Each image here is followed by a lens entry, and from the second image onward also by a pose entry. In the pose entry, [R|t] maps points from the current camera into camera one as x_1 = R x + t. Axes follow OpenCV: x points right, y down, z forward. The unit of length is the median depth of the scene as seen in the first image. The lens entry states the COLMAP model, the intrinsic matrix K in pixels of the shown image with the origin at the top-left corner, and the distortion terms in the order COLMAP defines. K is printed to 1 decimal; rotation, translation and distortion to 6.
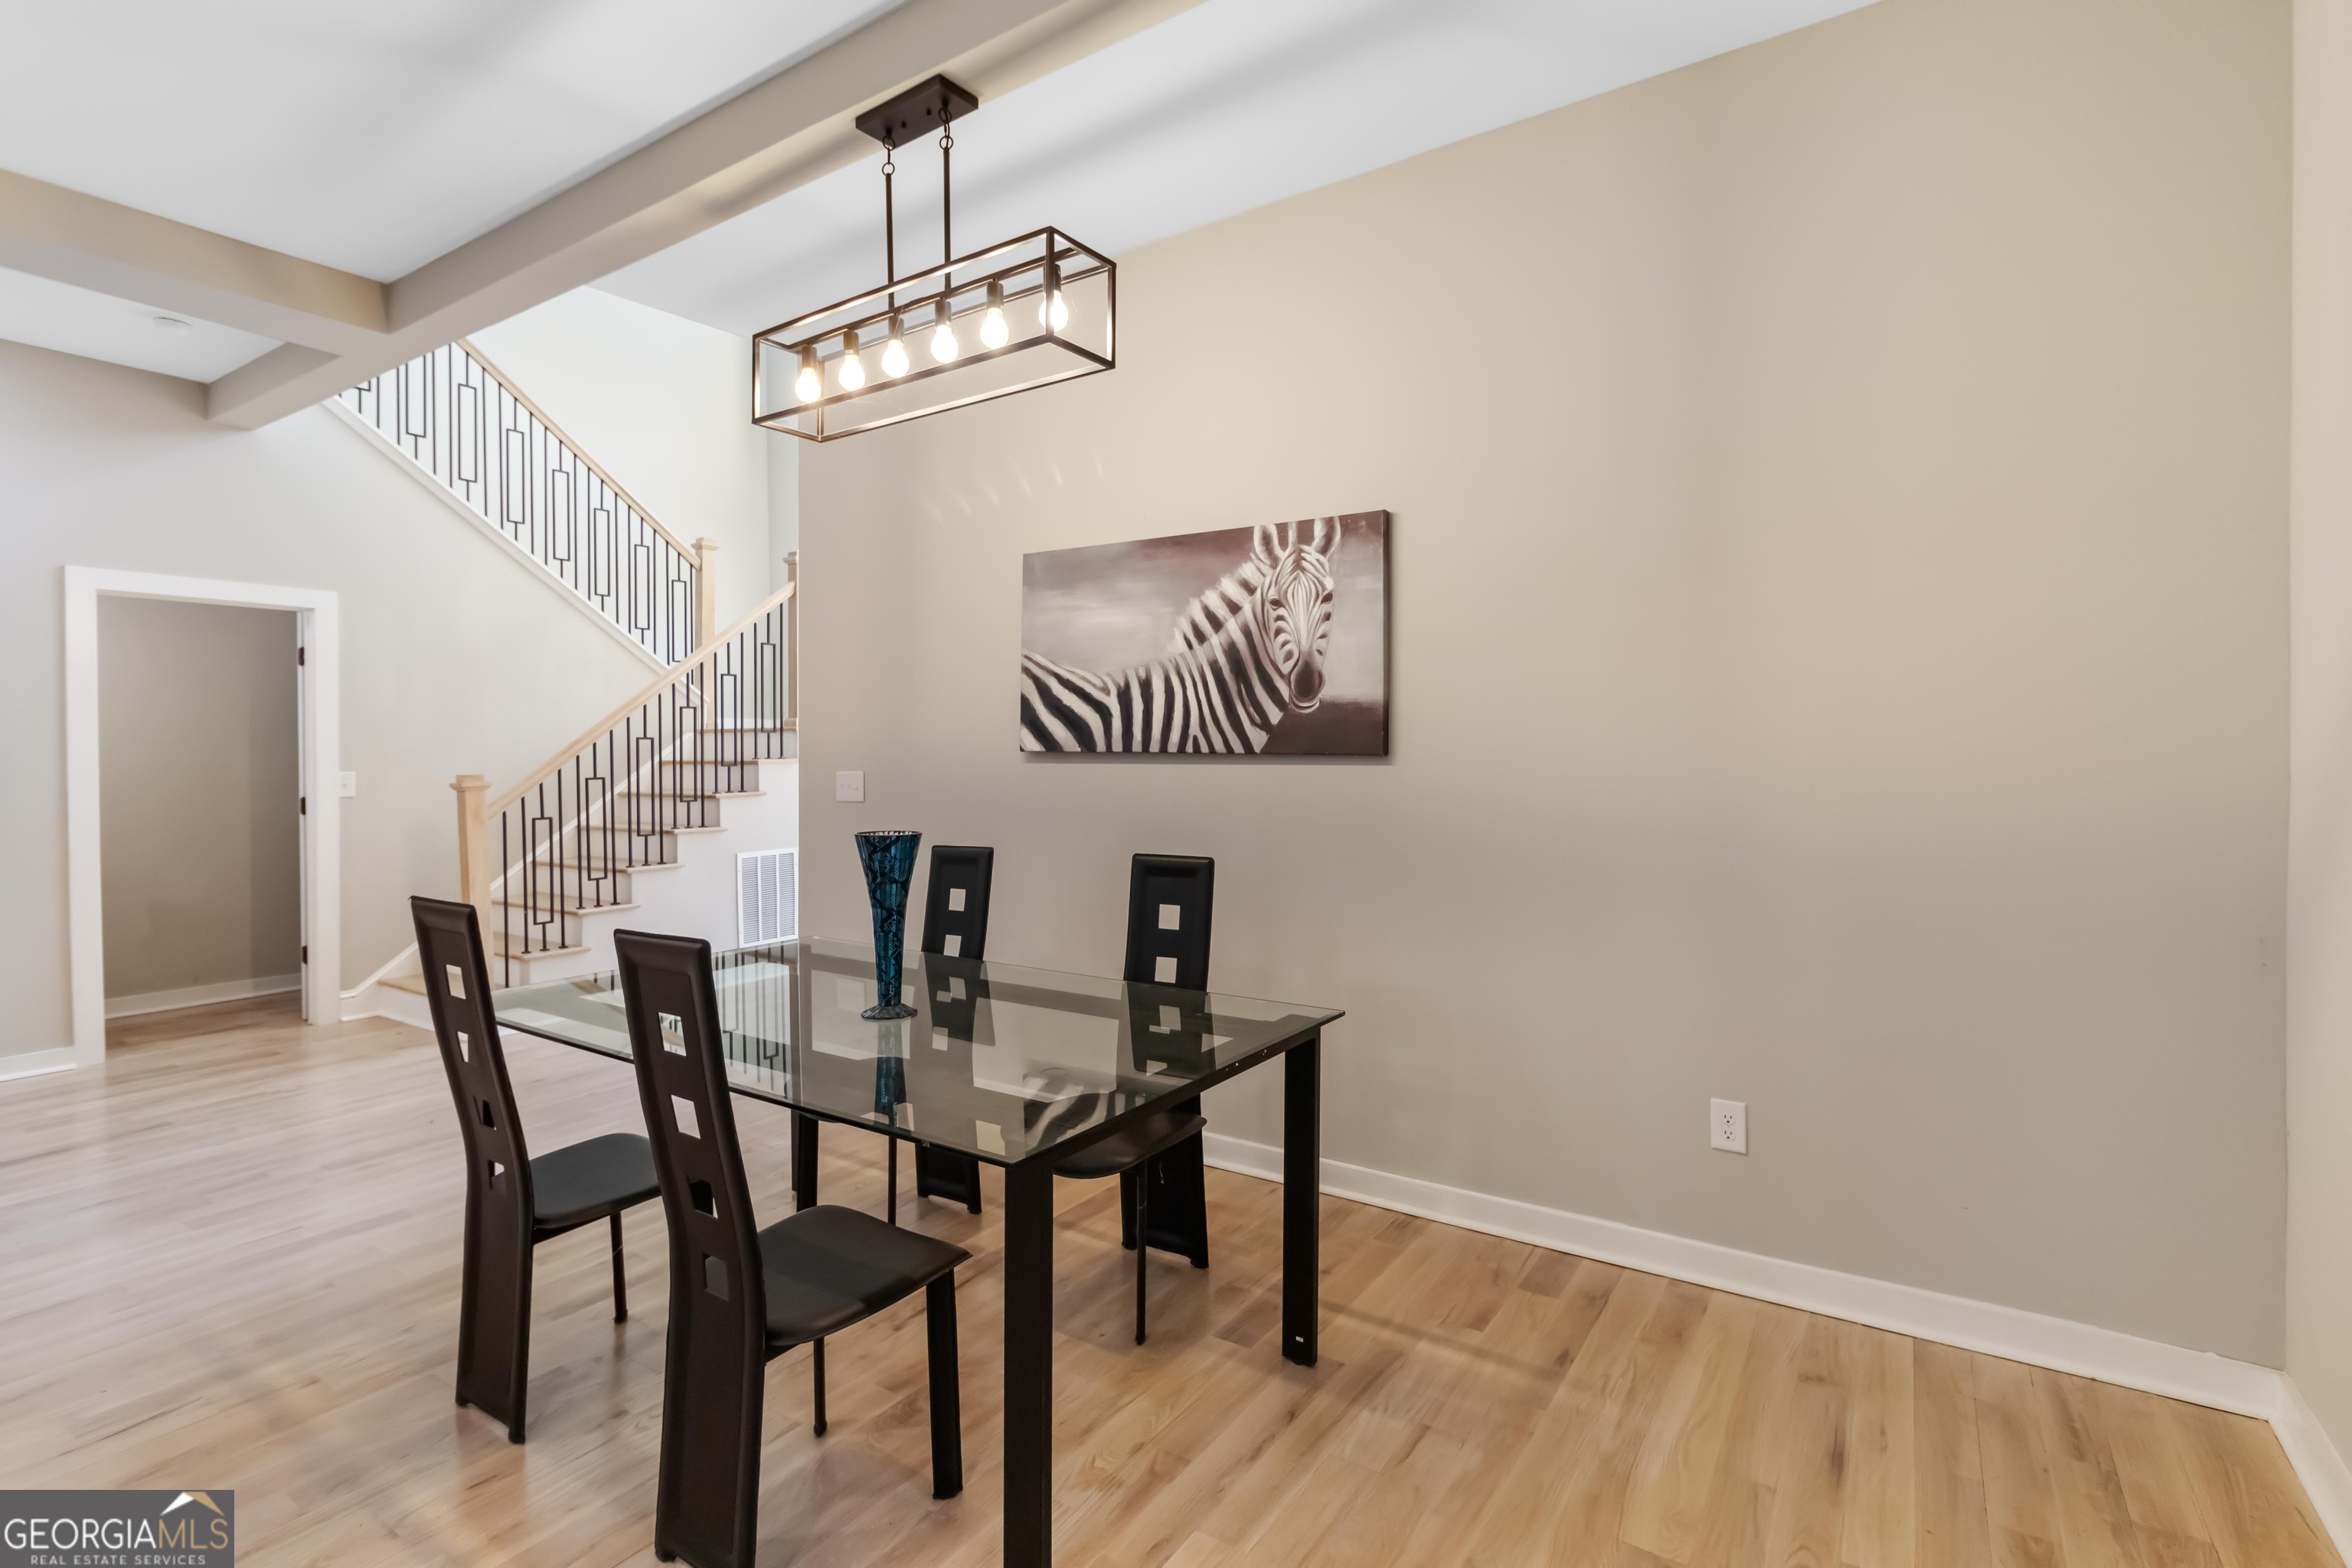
lens RADIAL K [[1119.7, 0, 1182.4], [0, 1119.7, 770.5], [0, 0, 1]] dist [0.000164, 0.000003]
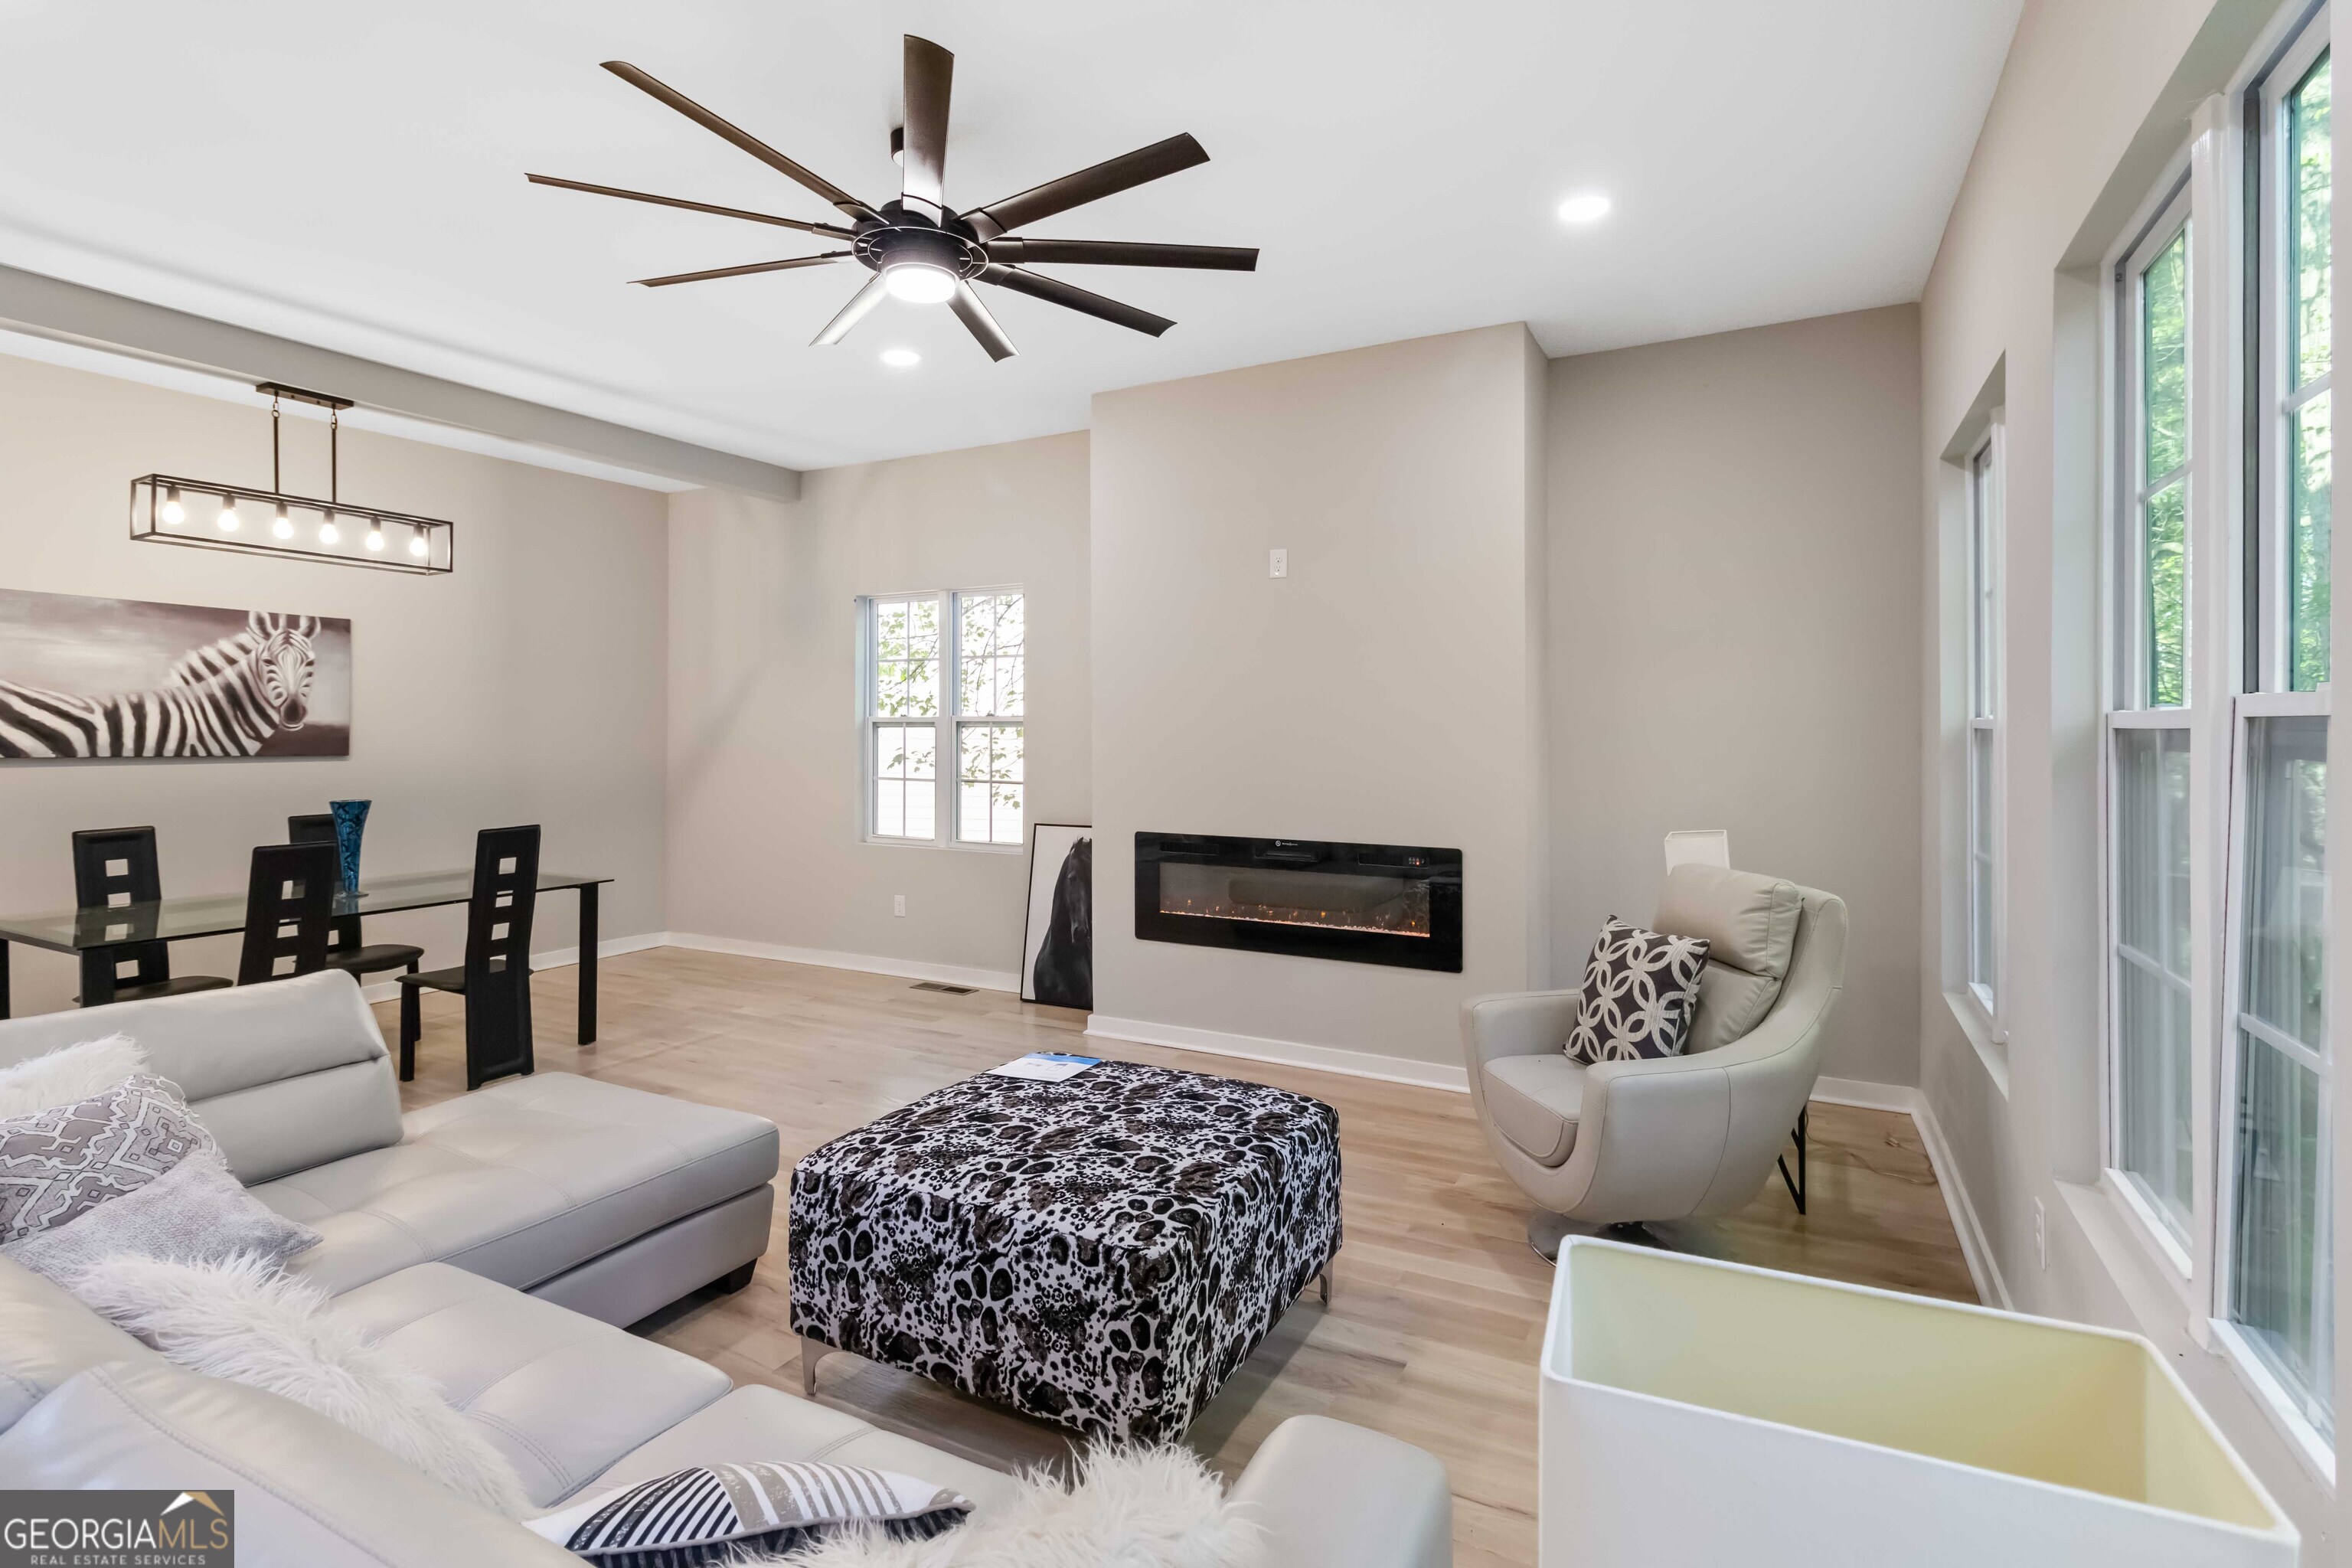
lens RADIAL K [[1102.4, 0, 1189.1], [0, 1102.4, 723.3], [0, 0, 1]] dist [0.000535, 0.000266]
pose [[-0.104666, 0.008916, 0.994467, -1.593782], [0.014526, 0.999867, -0.007435, -0.029932], [-0.994401, 0.013667, -0.104781, -0.143476]]
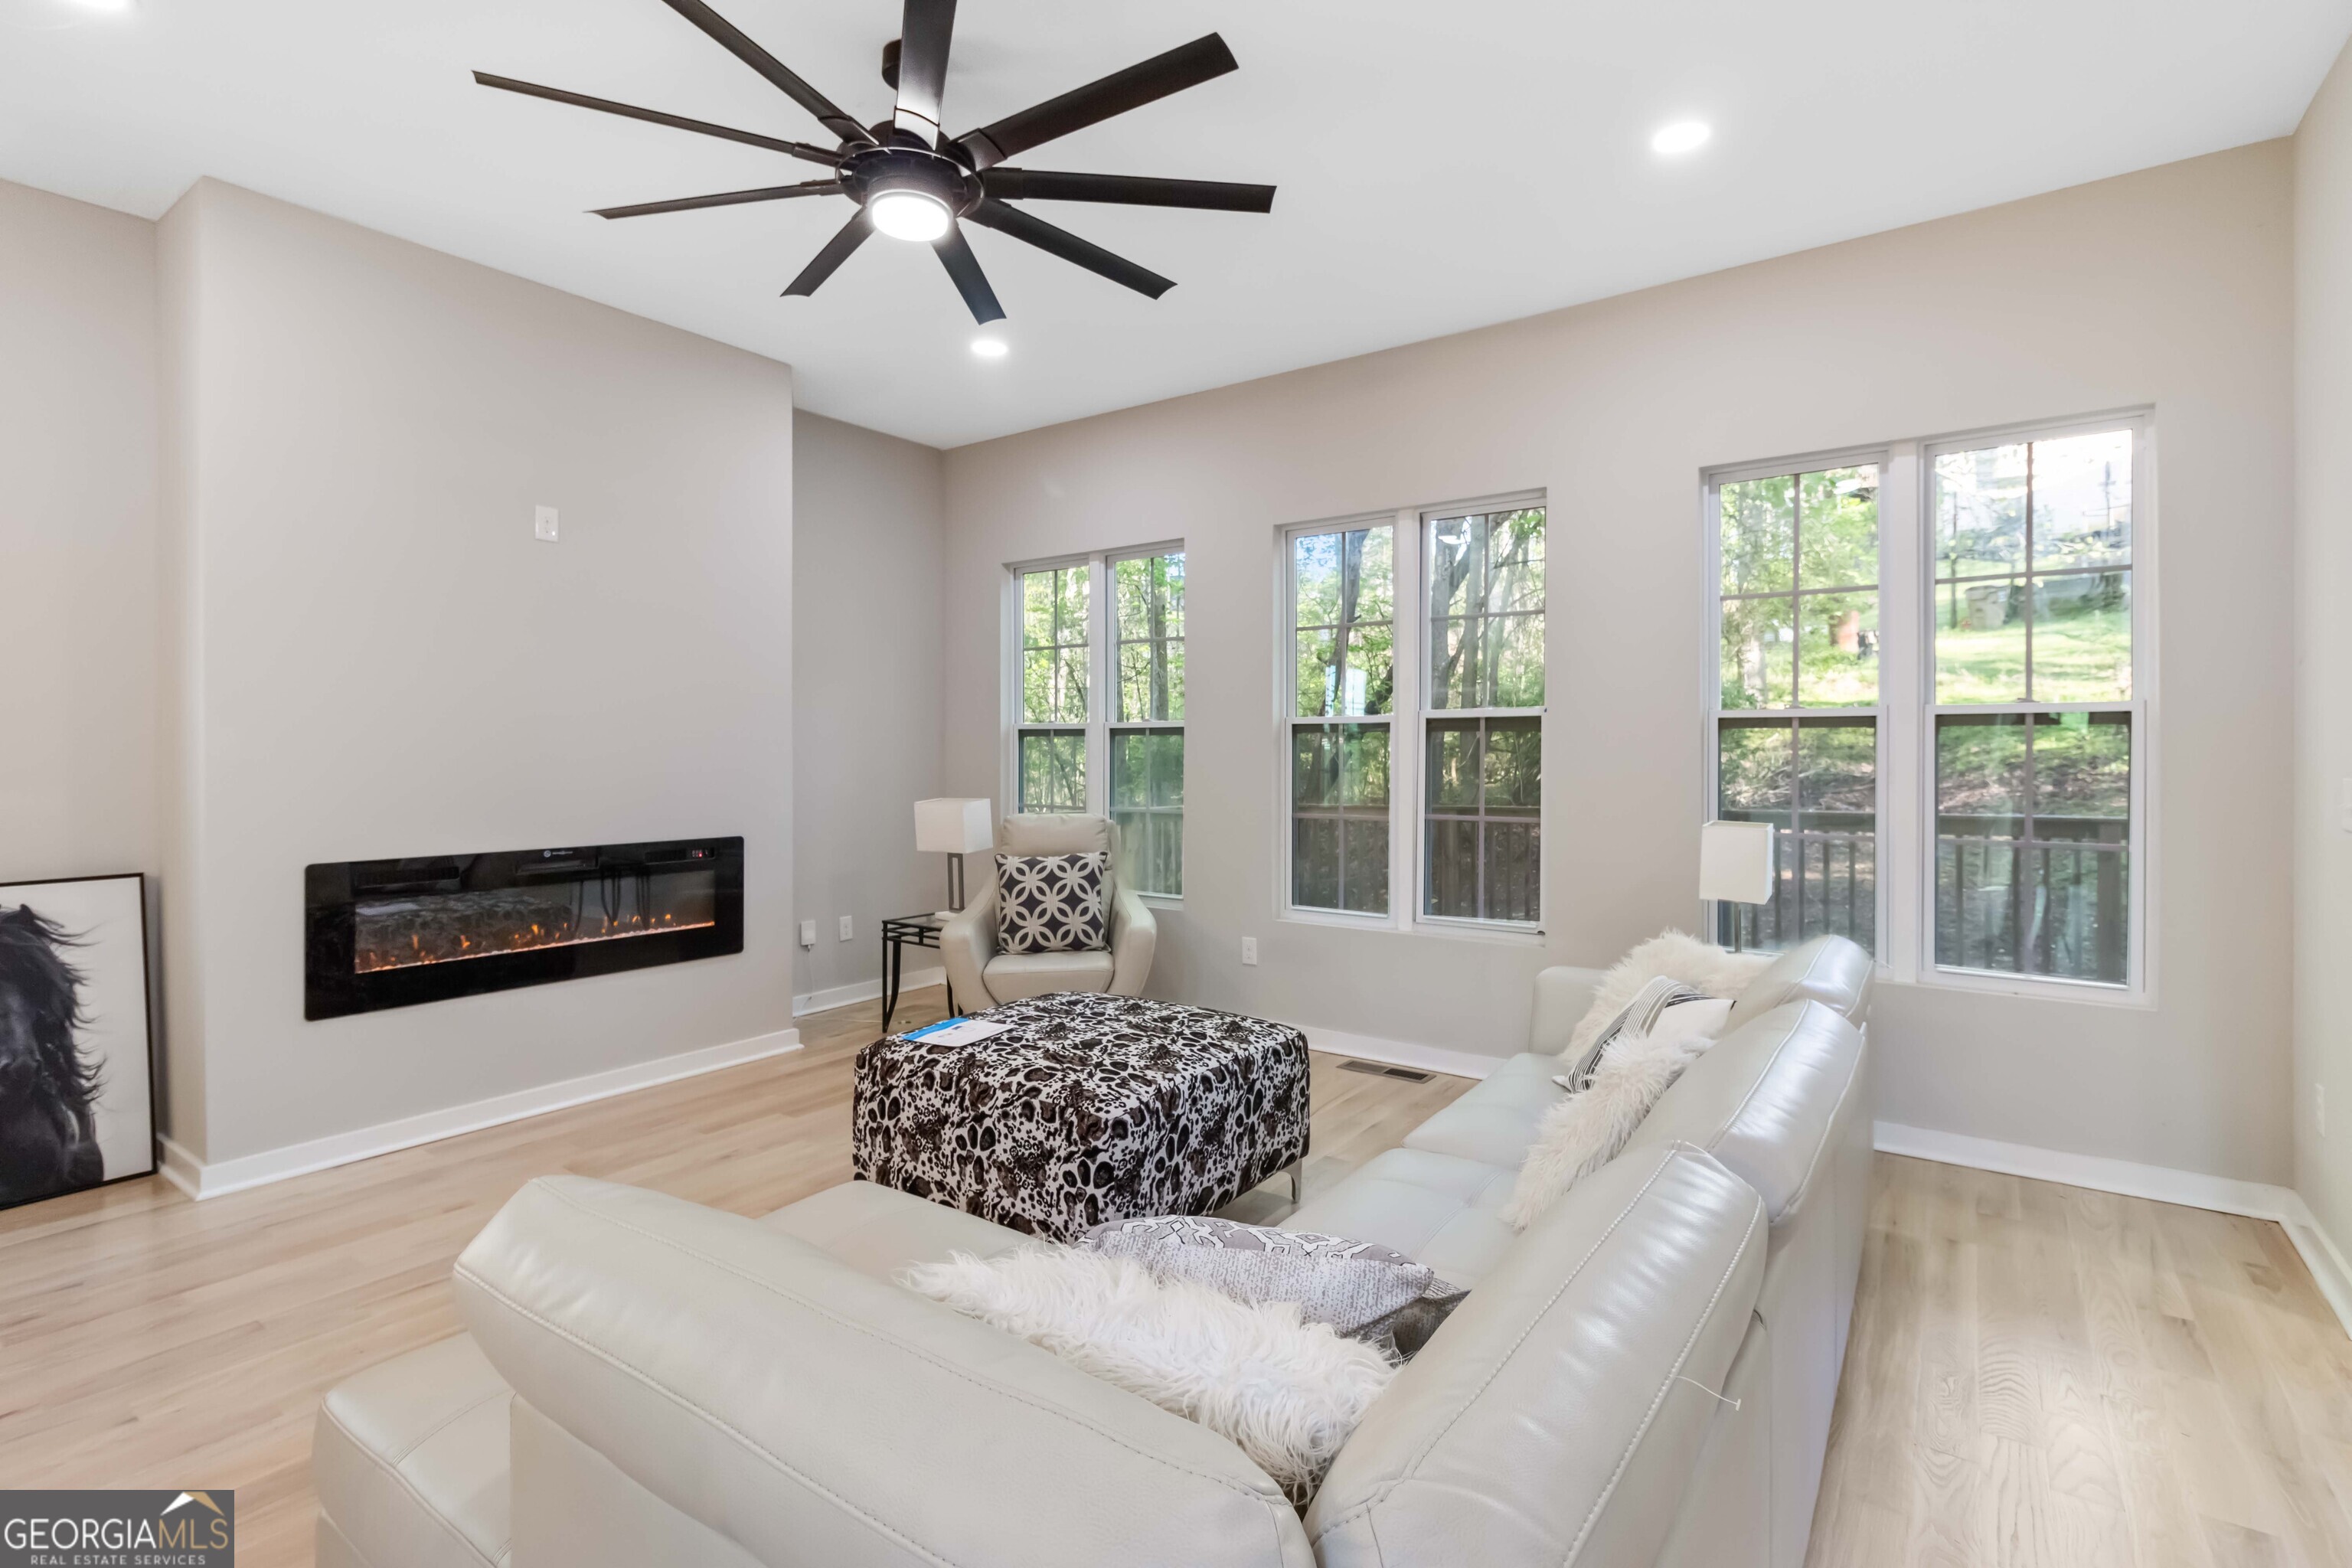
lens RADIAL K [[1100.2, 0, 1187.1], [0, 1100.2, 754.4], [0, 0, 1]] dist [-0.003168, 0.000115]
pose [[-0.999599, 0.005451, 0.027787, -0.956669], [0.005897, 0.999855, 0.015986, -0.008979], [-0.027696, 0.016143, -0.999486, 0.735432]]
